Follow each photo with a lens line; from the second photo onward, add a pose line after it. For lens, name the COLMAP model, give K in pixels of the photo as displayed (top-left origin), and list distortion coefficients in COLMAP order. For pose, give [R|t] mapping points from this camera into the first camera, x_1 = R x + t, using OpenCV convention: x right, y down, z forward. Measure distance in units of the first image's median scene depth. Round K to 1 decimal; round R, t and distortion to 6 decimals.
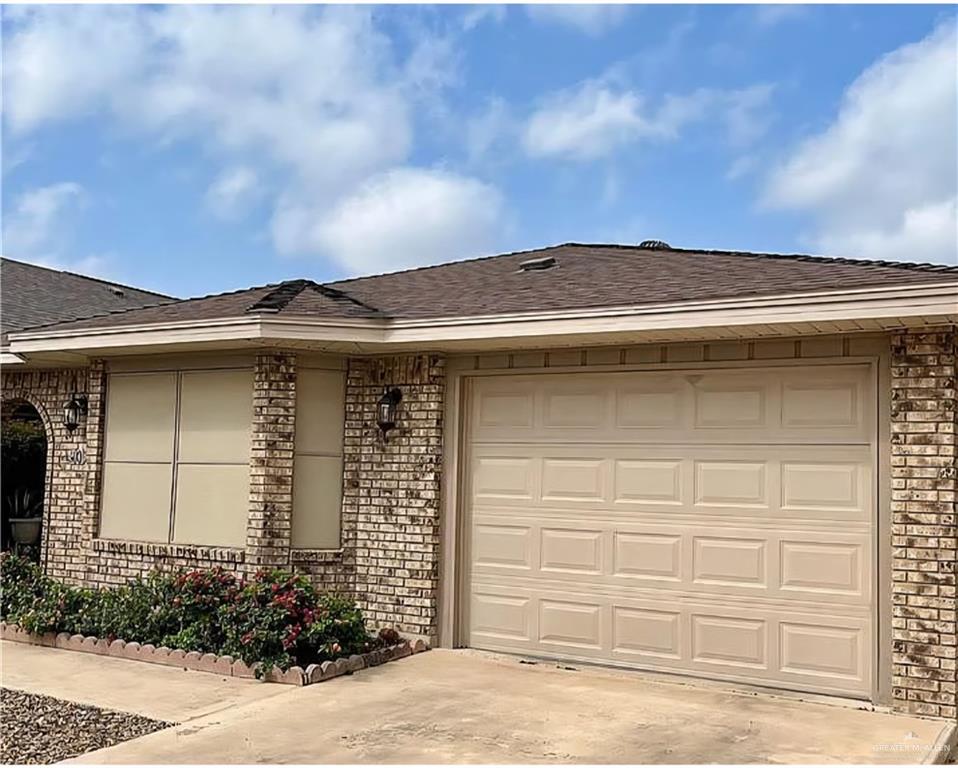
lens RADIAL K [[1072.1, 0, 476.9], [0, 1072.1, 385.0], [0, 0, 1]] dist [0.035869, 0.000000]
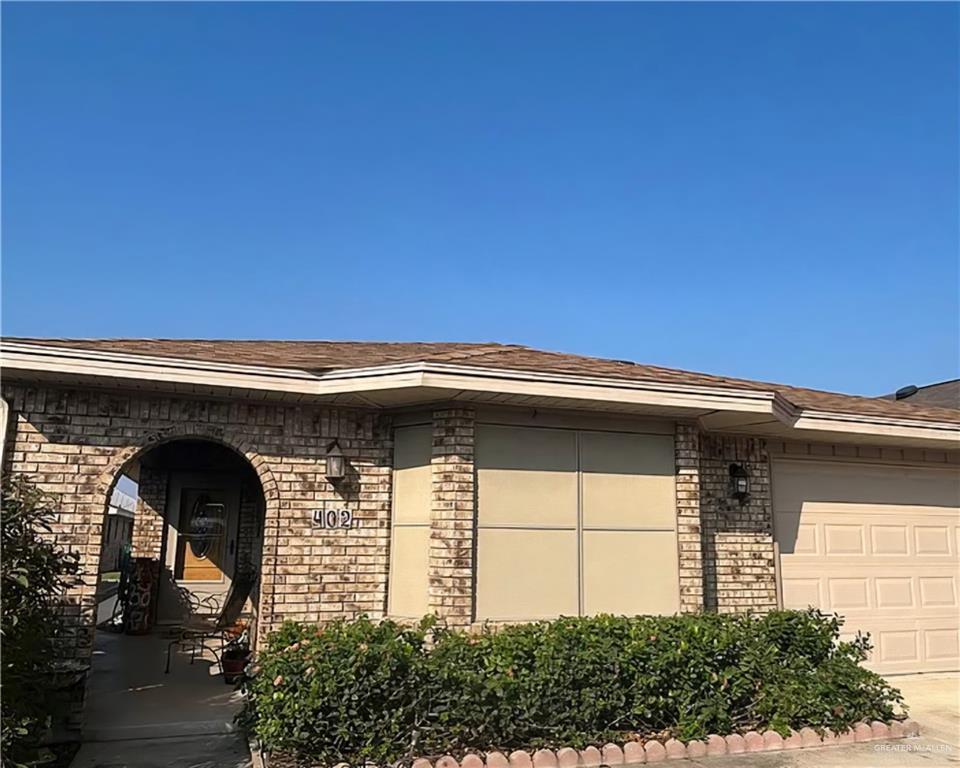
lens RADIAL K [[780.5, 0, 497.1], [0, 780.5, 378.5], [0, 0, 1]] dist [0.001661, -0.007403]
pose [[0.627999, 0.135625, 0.766305, -0.910750], [-0.067259, 0.990471, -0.120179, 0.031160], [-0.775302, 0.023931, 0.631137, 0.666367]]
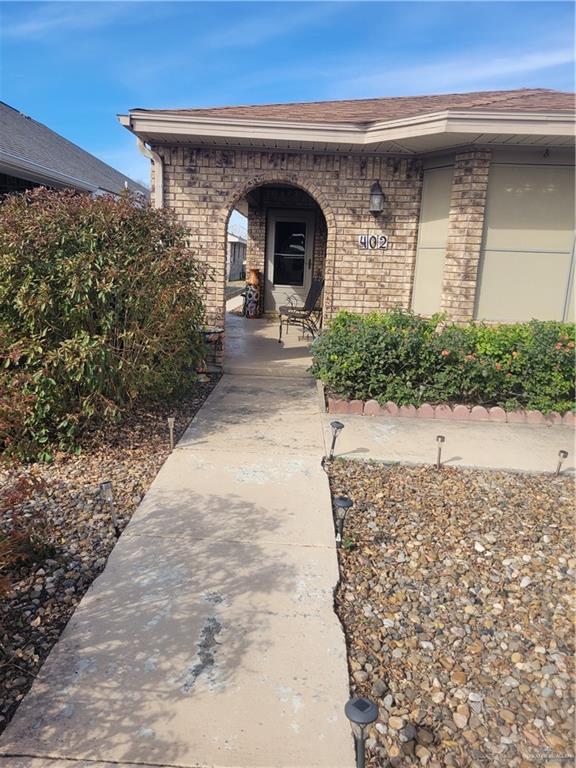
lens RADIAL K [[588.2, 0, 279.9], [0, 588.2, 379.1], [0, 0, 1]] dist [0.057264, -0.009780]
pose [[0.872472, -0.089679, 0.480365, -0.917201], [-0.063242, 0.954027, 0.292972, 0.036378], [-0.484555, -0.285989, 0.826690, 0.629662]]
